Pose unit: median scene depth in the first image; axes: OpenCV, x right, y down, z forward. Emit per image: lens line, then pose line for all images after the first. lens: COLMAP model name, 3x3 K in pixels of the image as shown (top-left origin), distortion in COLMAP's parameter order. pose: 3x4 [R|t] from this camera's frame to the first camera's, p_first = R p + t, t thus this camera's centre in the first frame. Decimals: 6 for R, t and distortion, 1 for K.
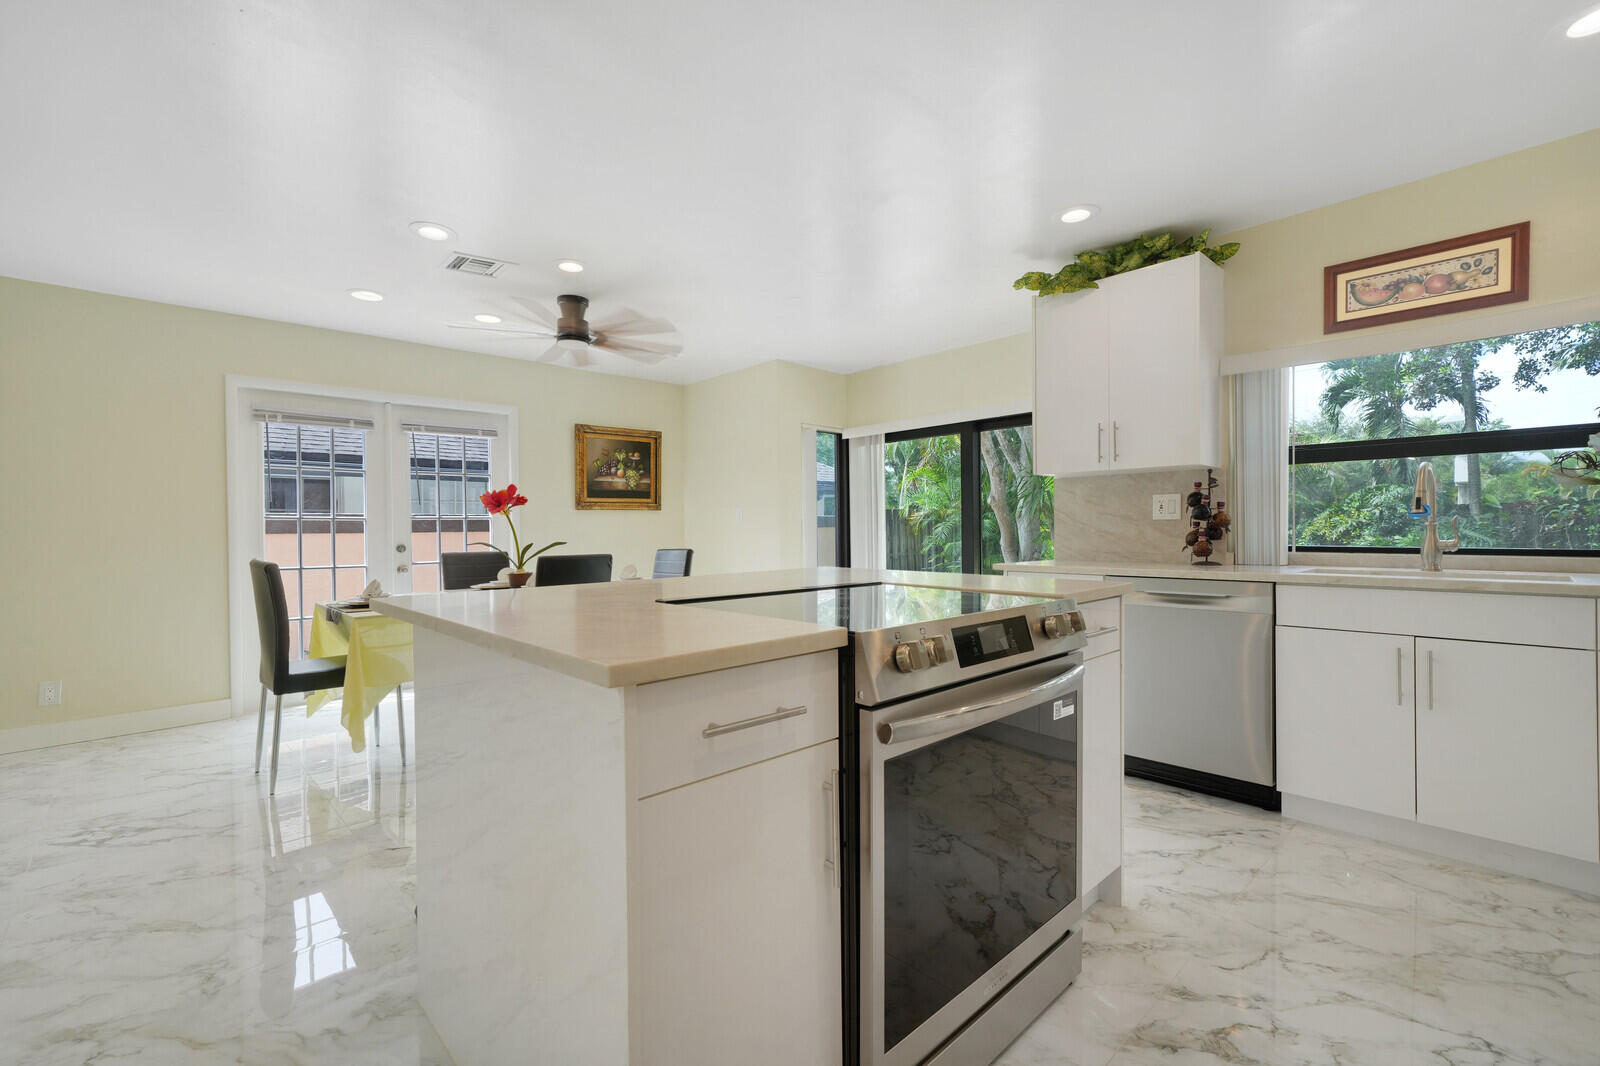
lens RADIAL K [[684.8, 0, 795.6], [0, 684.8, 521.0], [0, 0, 1]] dist [0.000813, 0.000051]
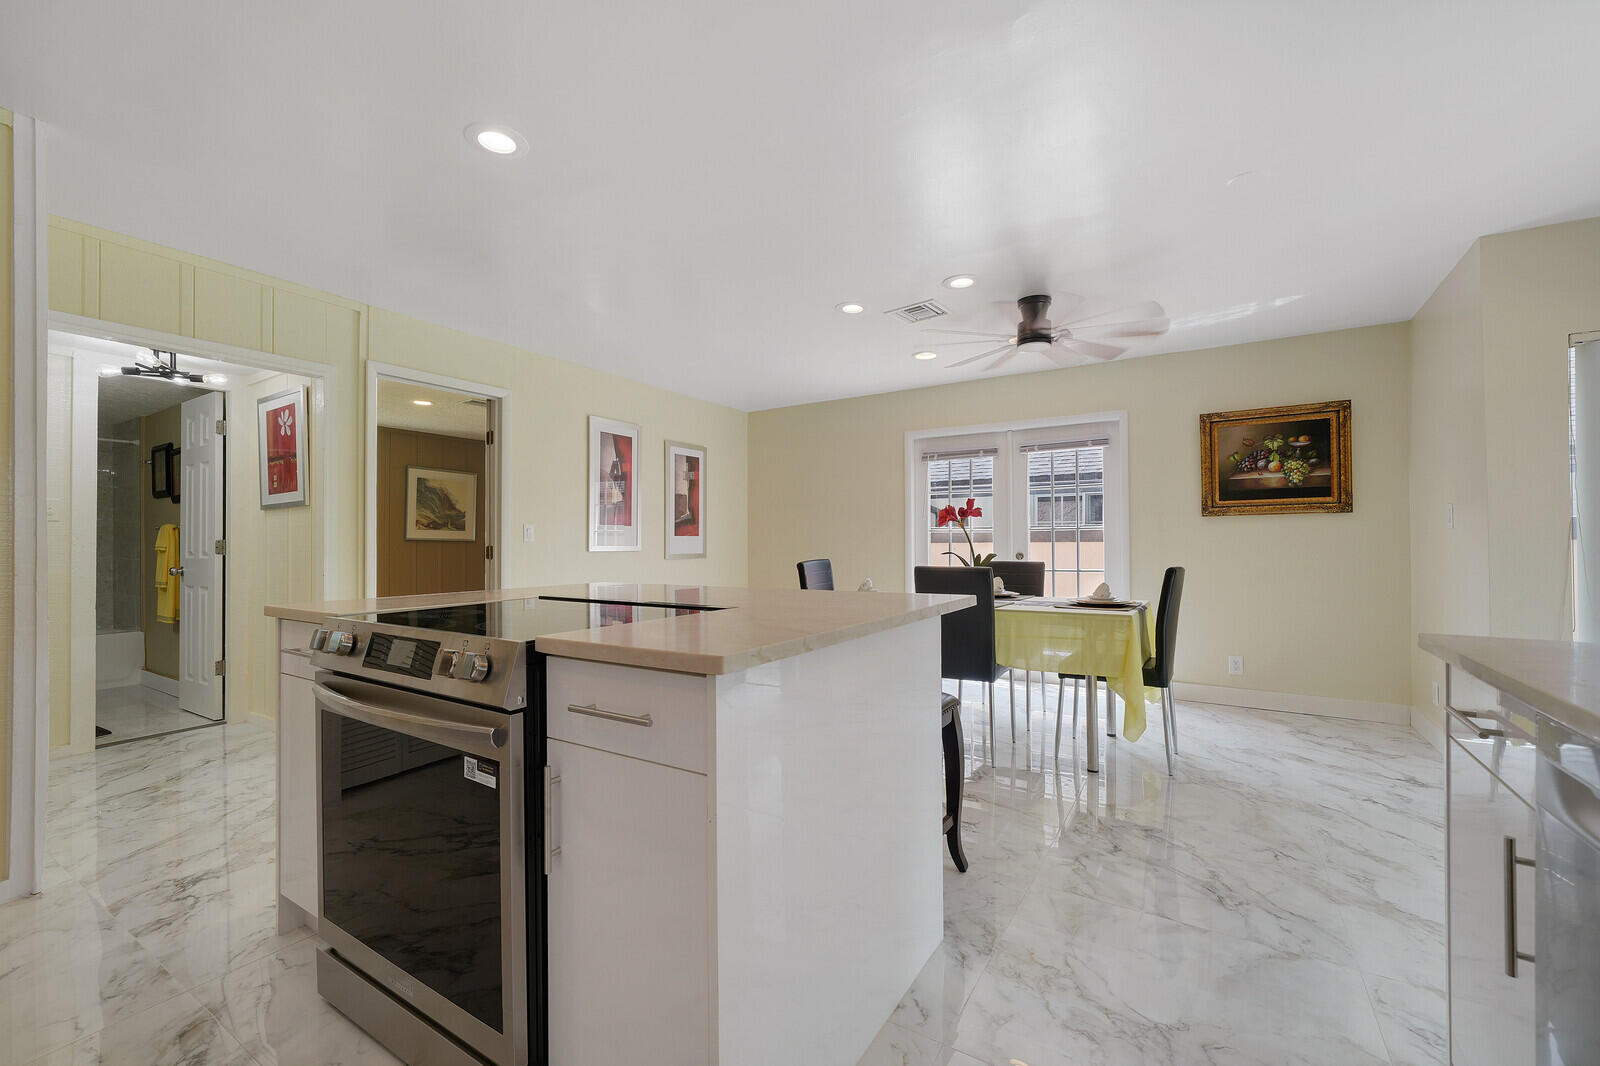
lens RADIAL K [[646.0, 0, 793.1], [0, 646.0, 543.9], [0, 0, 1]] dist [-0.007343, 0.003253]
pose [[0.257058, 0.010529, -0.966339, 0.305167], [0.012480, 0.999821, 0.014214, 0.000105], [0.966315, -0.015714, 0.256880, 0.293965]]
